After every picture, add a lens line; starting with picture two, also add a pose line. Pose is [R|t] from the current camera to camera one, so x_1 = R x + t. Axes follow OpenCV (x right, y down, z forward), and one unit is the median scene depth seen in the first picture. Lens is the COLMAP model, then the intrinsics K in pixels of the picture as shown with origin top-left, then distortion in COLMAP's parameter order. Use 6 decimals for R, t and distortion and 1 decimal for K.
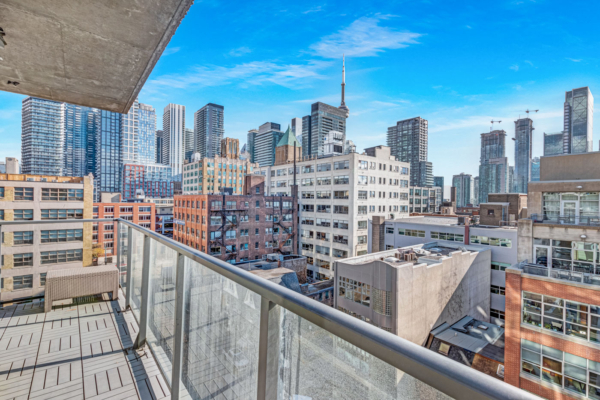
lens RADIAL K [[281.4, 0, 303.4], [0, 281.4, 200.3], [0, 0, 1]] dist [0.012455, -0.003394]
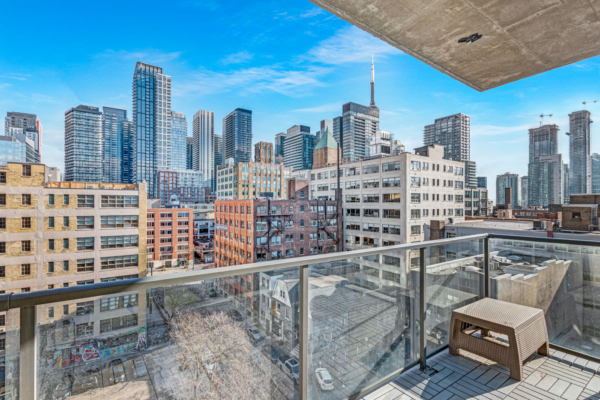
lens RADIAL K [[281.4, 0, 292.6], [0, 281.4, 203.6], [0, 0, 1]] dist [0.012455, -0.003394]
pose [[0.996529, -0.011656, -0.082420, -0.111257], [0.011620, 0.999932, -0.000916, -0.003787], [0.082425, -0.000045, 0.996597, 0.027163]]
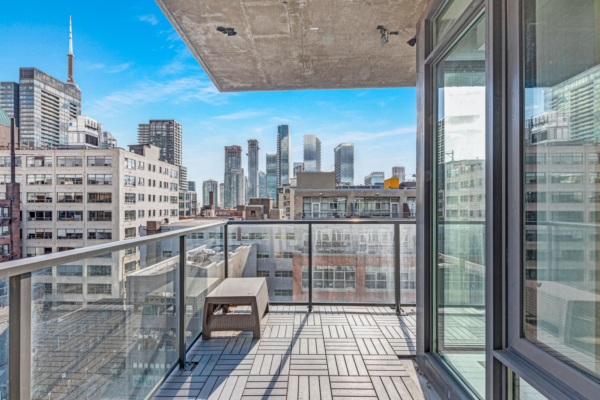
lens RADIAL K [[281.4, 0, 298.1], [0, 281.4, 205.0], [0, 0, 1]] dist [0.012455, -0.003394]
pose [[0.642574, -0.010470, 0.766152, -0.116141], [0.007721, 0.999944, 0.007189, -0.000415], [-0.766184, 0.001296, 0.642619, 0.036335]]
